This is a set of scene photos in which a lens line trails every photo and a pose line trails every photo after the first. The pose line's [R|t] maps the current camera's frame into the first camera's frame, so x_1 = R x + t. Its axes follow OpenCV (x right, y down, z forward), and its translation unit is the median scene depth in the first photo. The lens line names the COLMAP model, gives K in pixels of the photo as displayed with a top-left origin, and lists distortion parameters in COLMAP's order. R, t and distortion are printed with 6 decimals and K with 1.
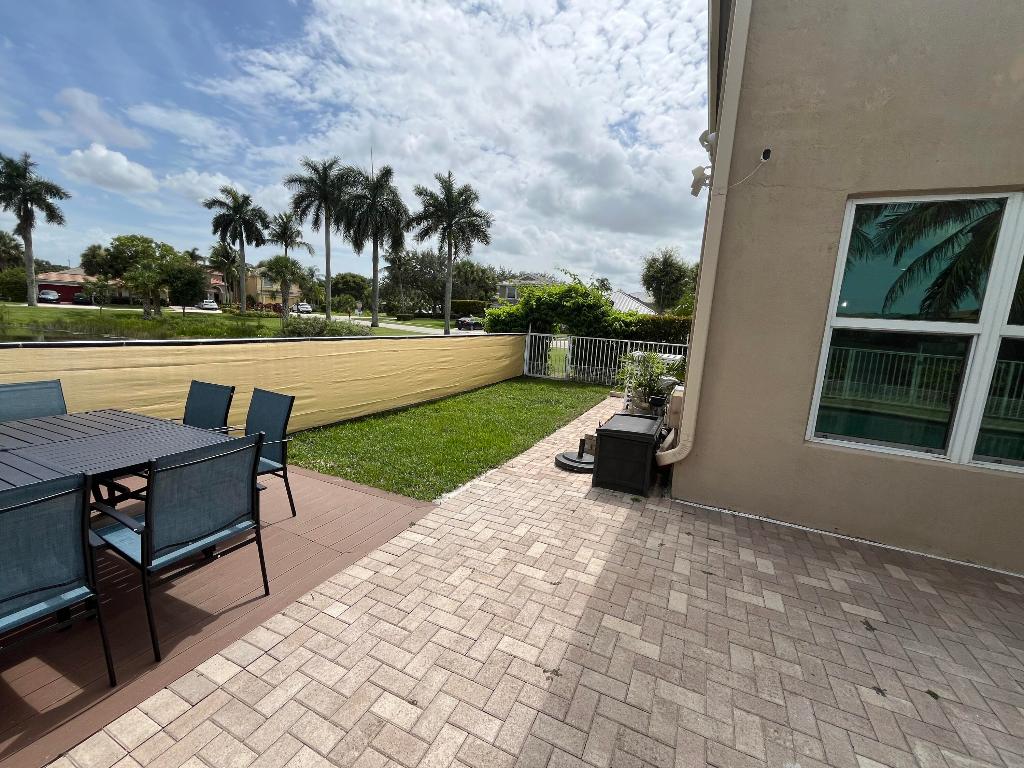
lens RADIAL K [[417.9, 0, 509.6], [0, 417.9, 382.6], [0, 0, 1]] dist [-0.001084, -0.000921]
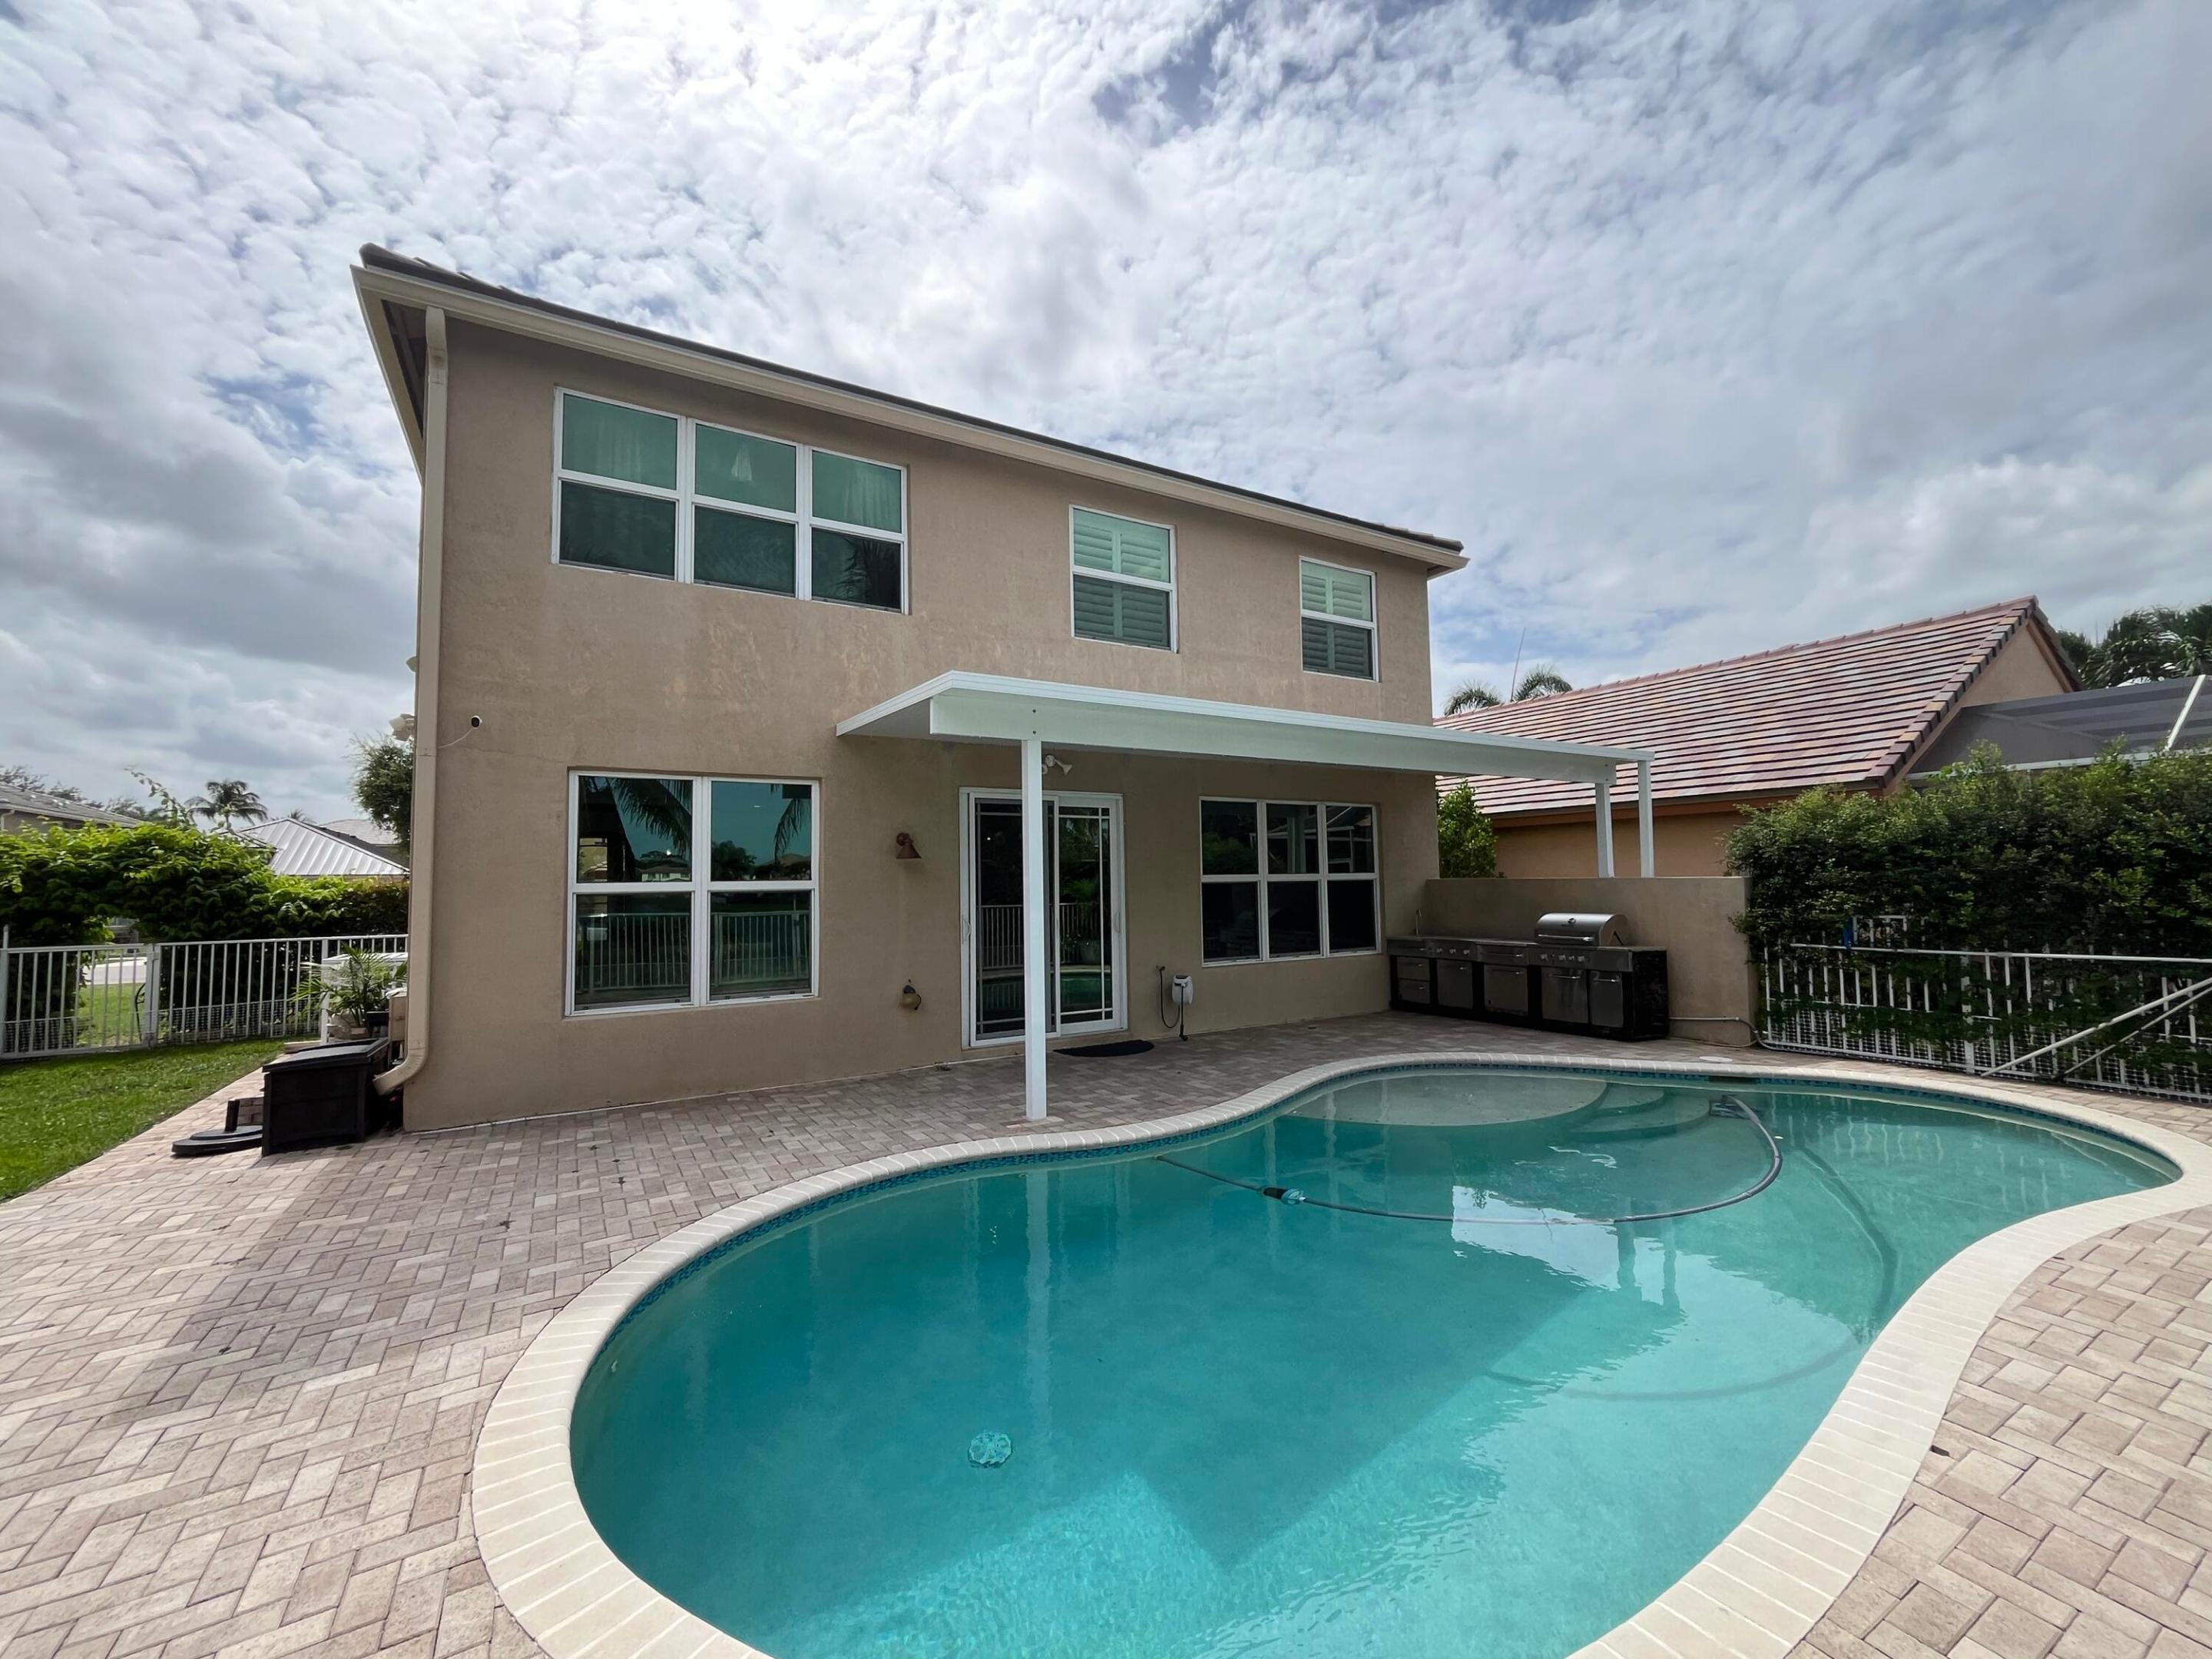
lens RADIAL K [[902.8, 0, 1100.8], [0, 902.8, 826.6], [0, 0, 1]] dist [-0.001084, -0.000921]
pose [[0.554304, -0.017101, 0.832139, -0.330085], [0.181335, 0.978253, -0.100687, 0.164606], [-0.812321, 0.206707, 0.545350, -1.299995]]
